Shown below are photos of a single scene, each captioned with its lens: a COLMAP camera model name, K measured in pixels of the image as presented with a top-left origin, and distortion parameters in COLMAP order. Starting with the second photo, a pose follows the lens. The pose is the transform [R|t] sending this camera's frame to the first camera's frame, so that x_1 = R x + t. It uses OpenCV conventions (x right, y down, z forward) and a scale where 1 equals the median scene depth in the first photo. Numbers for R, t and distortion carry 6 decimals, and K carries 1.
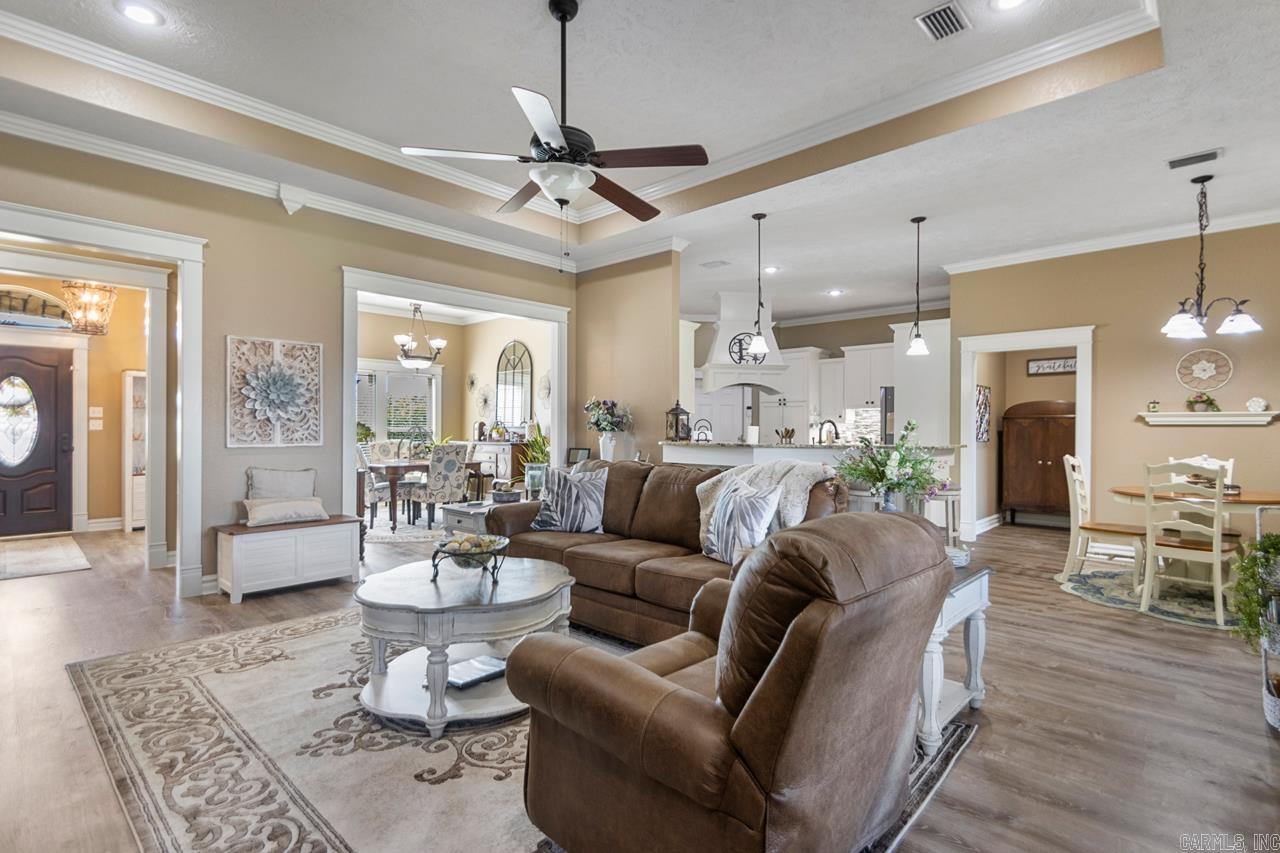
lens RADIAL K [[598.5, 0, 647.7], [0, 598.5, 431.1], [0, 0, 1]] dist [0.011156, -0.009333]
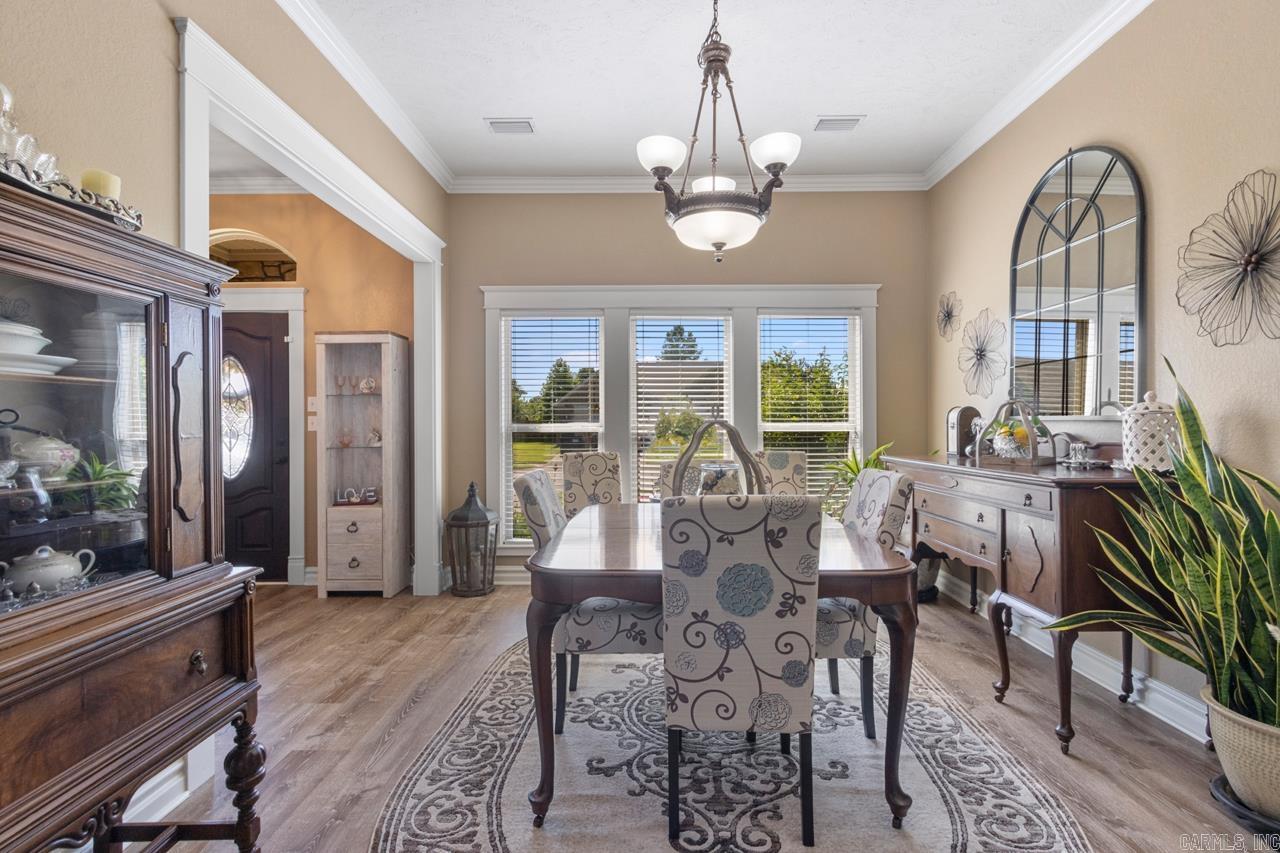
lens RADIAL K [[598.5, 0, 647.7], [0, 598.5, 431.1], [0, 0, 1]] dist [0.011156, -0.009333]
pose [[0.679911, 0.000642, -0.733294, -0.152842], [0.004590, 0.999976, 0.005132, -0.003093], [0.733280, -0.006855, 0.679892, 0.668093]]
